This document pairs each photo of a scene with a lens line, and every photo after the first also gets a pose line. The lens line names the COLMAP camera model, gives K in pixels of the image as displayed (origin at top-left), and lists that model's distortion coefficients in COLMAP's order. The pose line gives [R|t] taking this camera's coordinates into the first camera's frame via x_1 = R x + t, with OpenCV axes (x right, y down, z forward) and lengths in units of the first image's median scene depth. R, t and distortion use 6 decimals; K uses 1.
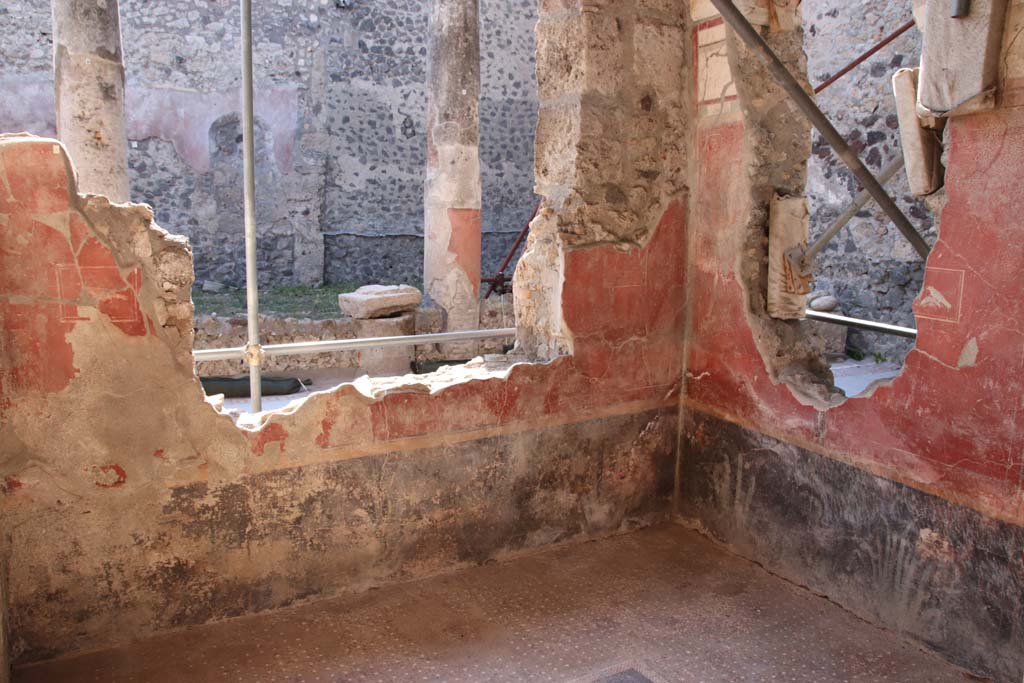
lens RADIAL K [[829.2, 0, 512.0], [0, 829.2, 341.5], [0, 0, 1]] dist [-0.103398, 0.004057]
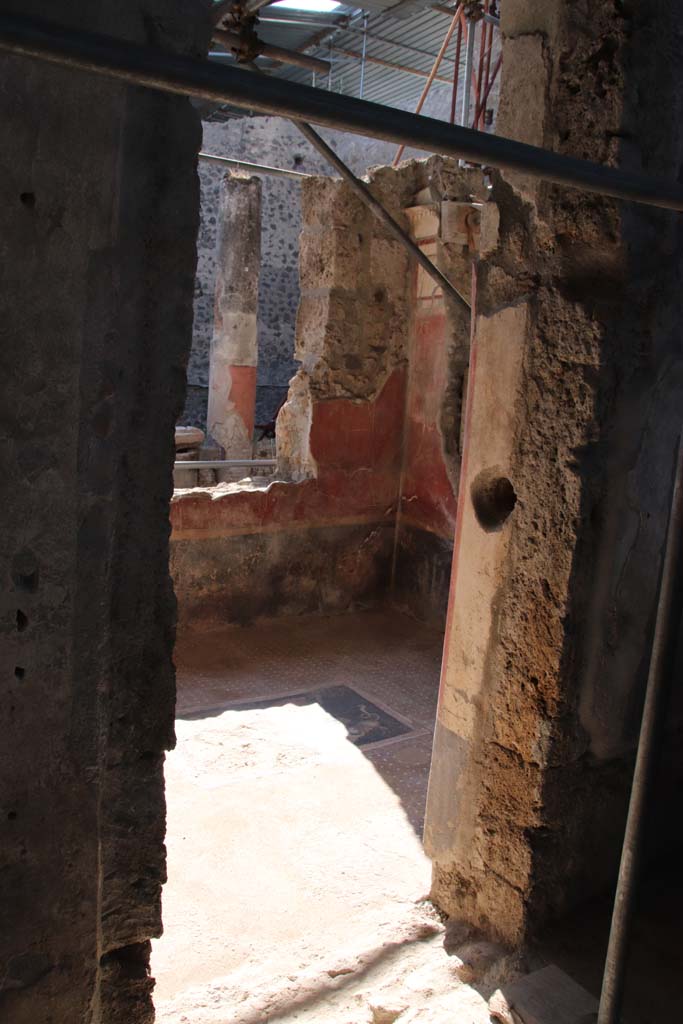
lens RADIAL K [[829.2, 0, 341.5], [0, 829.2, 512.0], [0, 0, 1]] dist [-0.103398, 0.004057]
pose [[0.997221, 0.037353, 0.064464, 0.027293], [-0.038522, 0.999113, 0.016989, 0.045993], [-0.063772, -0.019425, 0.997775, -0.368815]]
